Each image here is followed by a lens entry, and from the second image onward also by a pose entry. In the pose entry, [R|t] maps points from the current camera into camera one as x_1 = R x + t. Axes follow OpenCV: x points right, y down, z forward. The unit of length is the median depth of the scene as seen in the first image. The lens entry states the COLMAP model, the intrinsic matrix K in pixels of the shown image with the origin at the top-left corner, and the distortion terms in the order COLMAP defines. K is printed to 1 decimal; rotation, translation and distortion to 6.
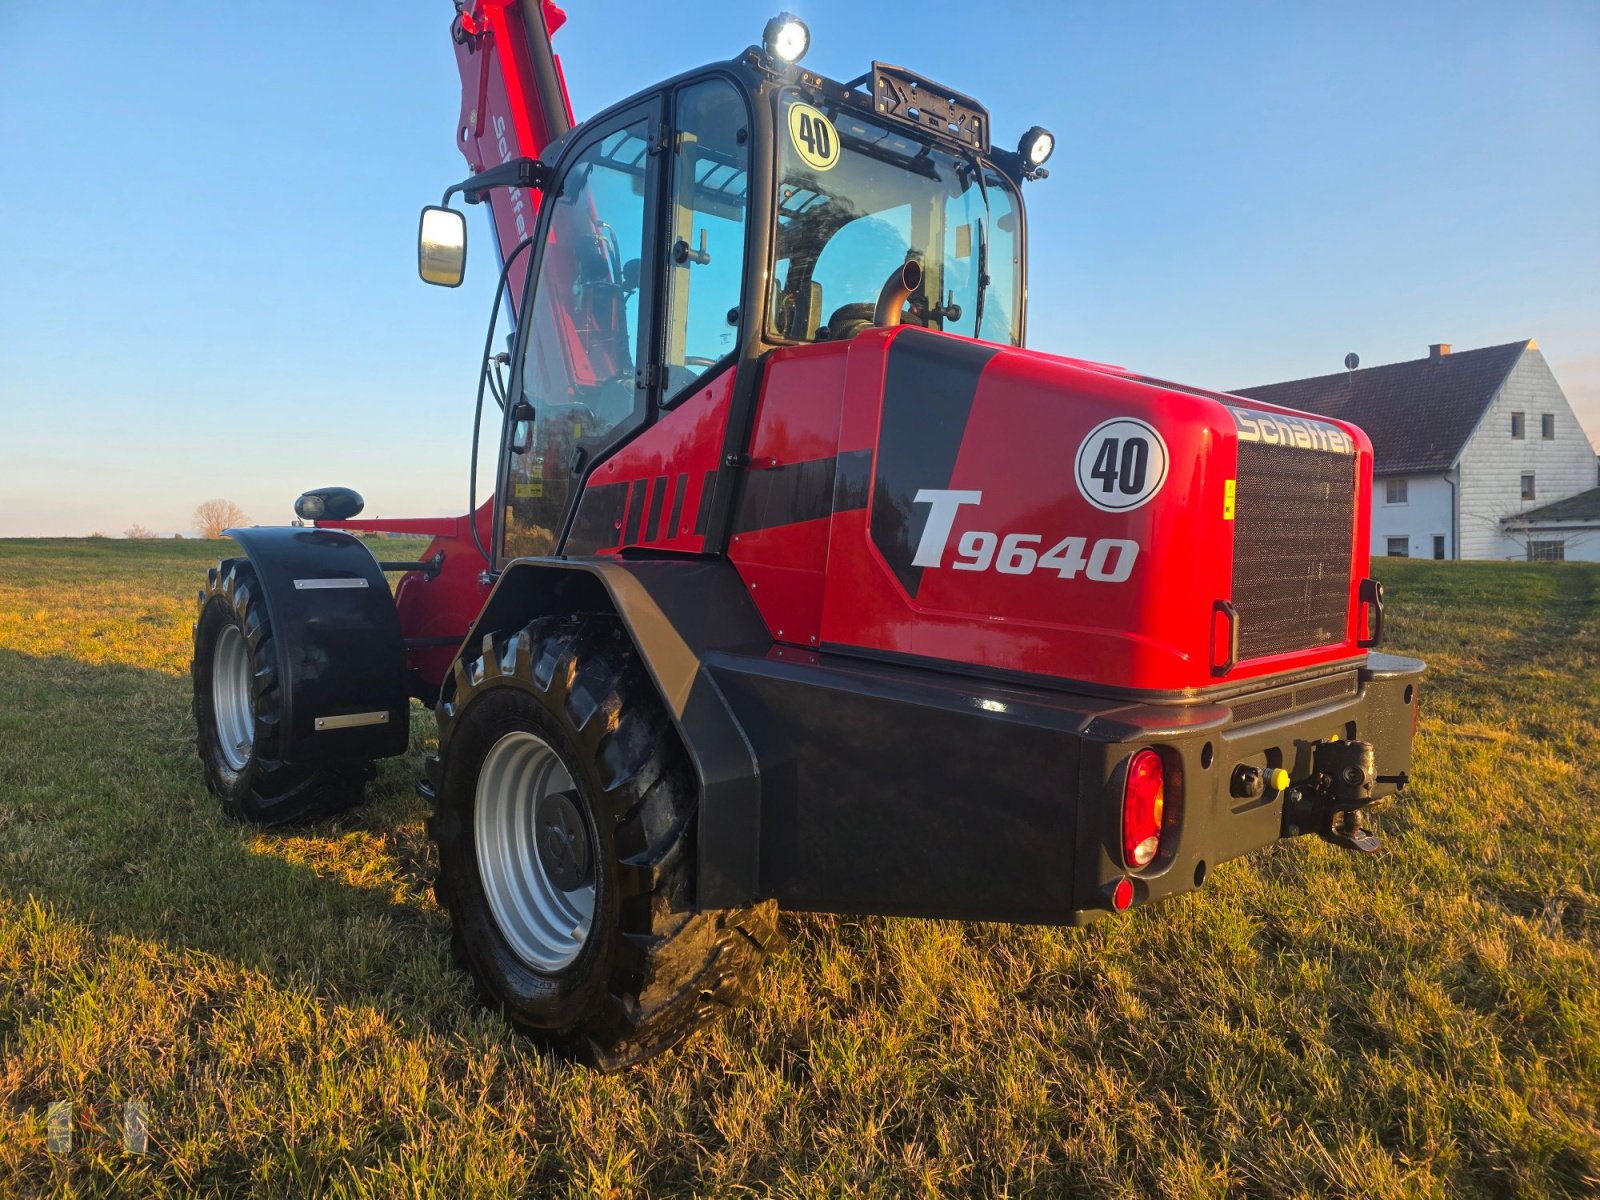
lens RADIAL K [[1082.6, 0, 782.7], [0, 1082.6, 604.3], [0, 0, 1]] dist [0.091339, -0.096972]
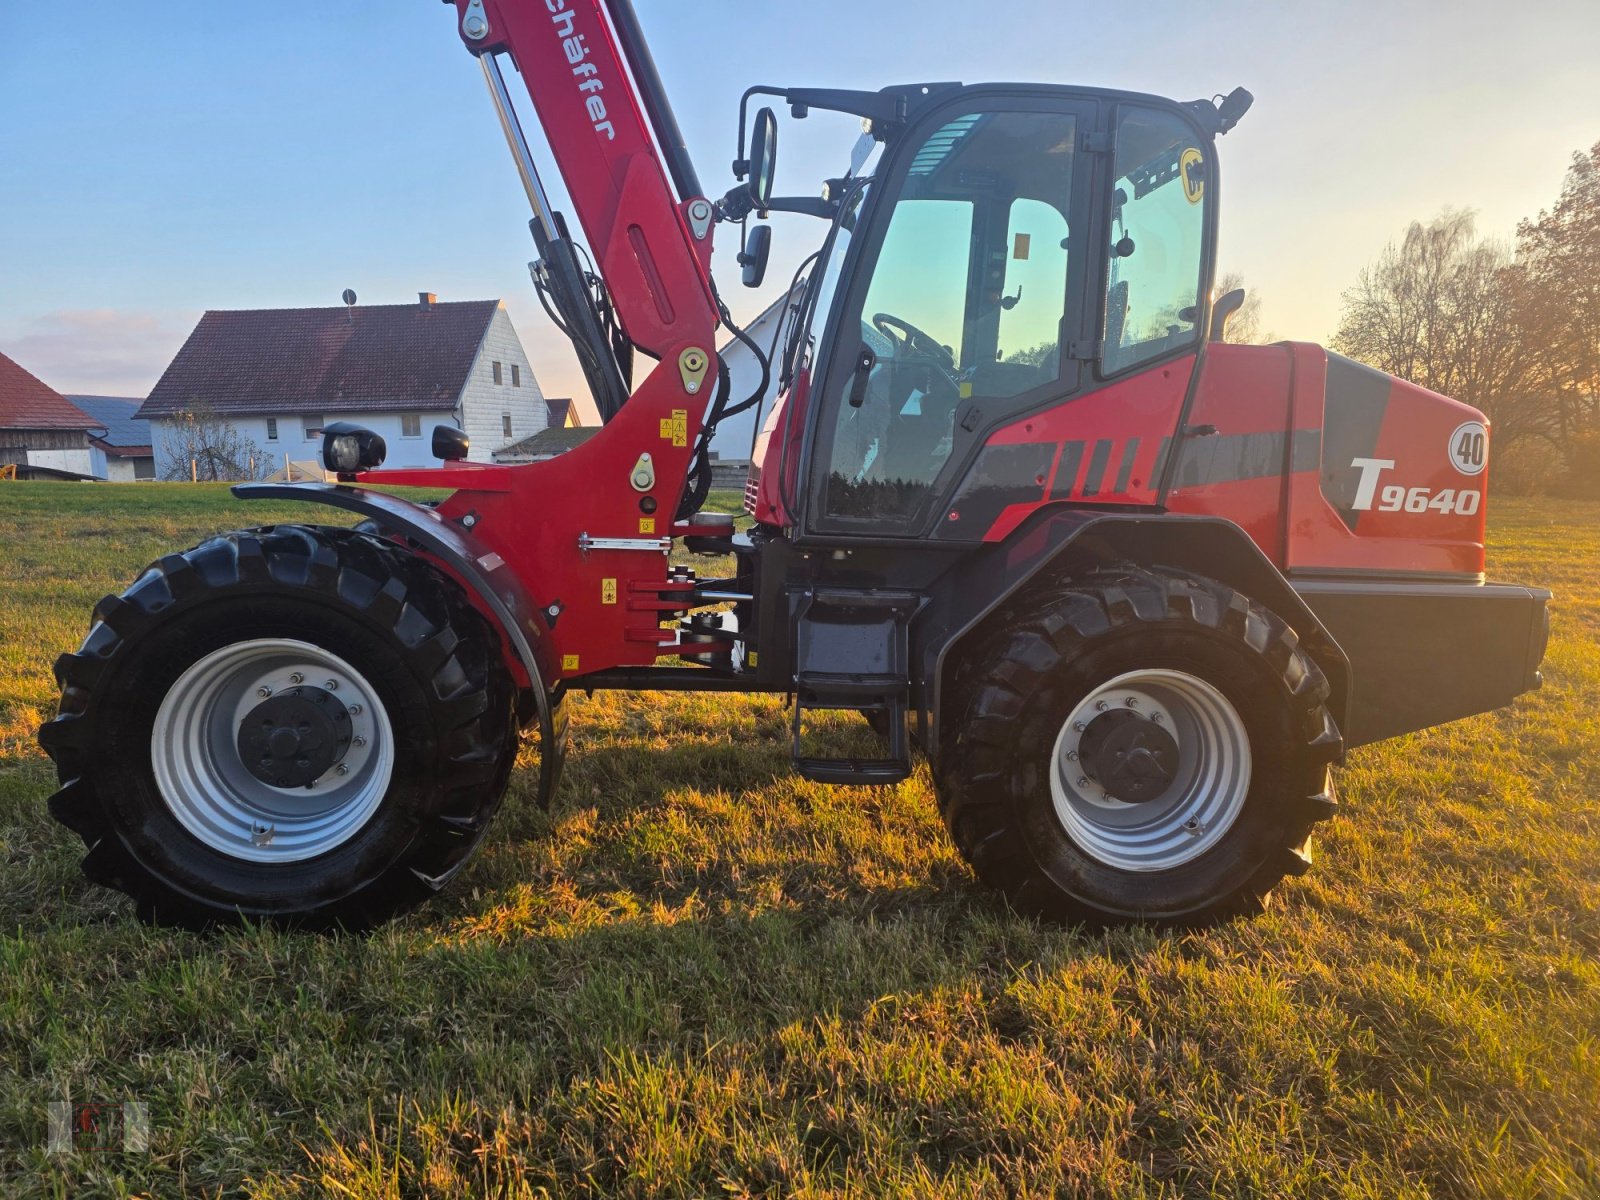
lens RADIAL K [[1082.6, 0, 782.7], [0, 1082.6, 604.3], [0, 0, 1]] dist [0.091339, -0.096972]
pose [[0.595372, -0.101363, 0.797030, -1.640675], [0.048636, 0.994738, 0.090175, -0.083748], [-0.801976, -0.014923, 0.597169, 0.747579]]
